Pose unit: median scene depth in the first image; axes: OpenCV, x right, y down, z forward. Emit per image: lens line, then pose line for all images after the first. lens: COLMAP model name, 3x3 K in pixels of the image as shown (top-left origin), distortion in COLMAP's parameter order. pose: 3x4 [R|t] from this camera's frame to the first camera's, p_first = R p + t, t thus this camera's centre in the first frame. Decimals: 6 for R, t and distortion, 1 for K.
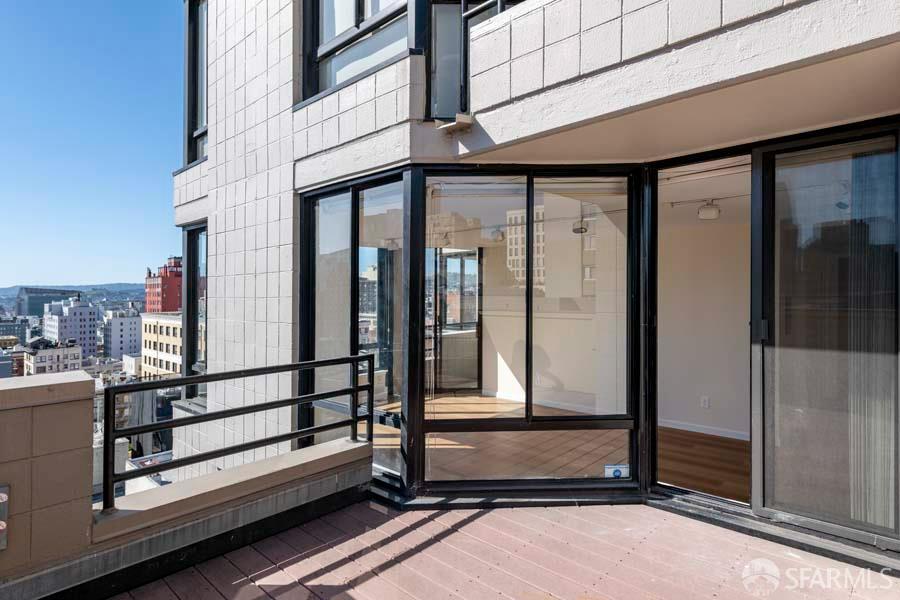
lens RADIAL K [[508.0, 0, 450.0], [0, 508.0, 300.0], [0, 0, 1]] dist [0.045932, -0.001269]
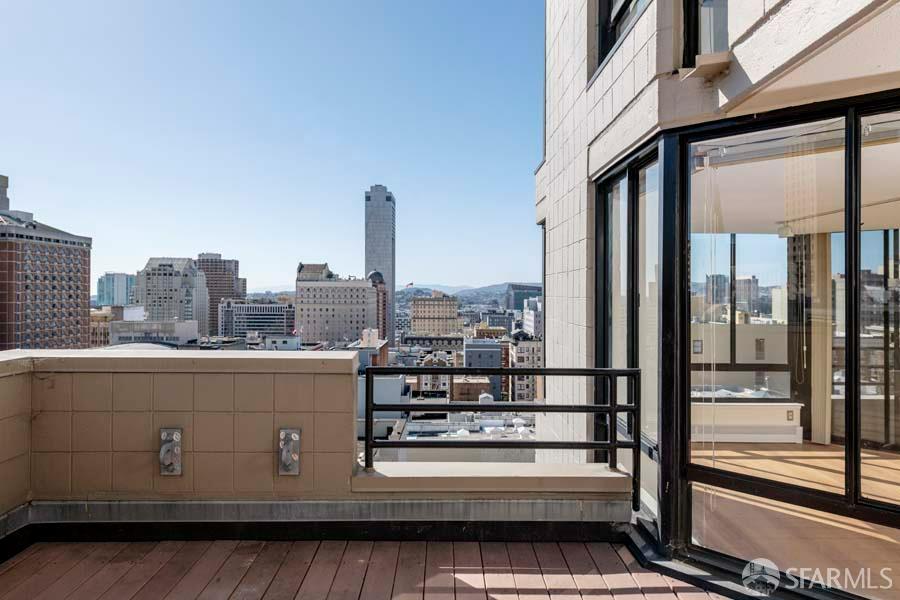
lens RADIAL K [[608.6, 0, 464.9], [0, 608.6, 298.0], [0, 0, 1]] dist [0.059497, -0.000383]
pose [[0.707877, 0.026442, -0.705841, 0.358372], [-0.030399, 0.999514, 0.006956, -0.006162], [0.705682, 0.016533, 0.708336, 0.108343]]
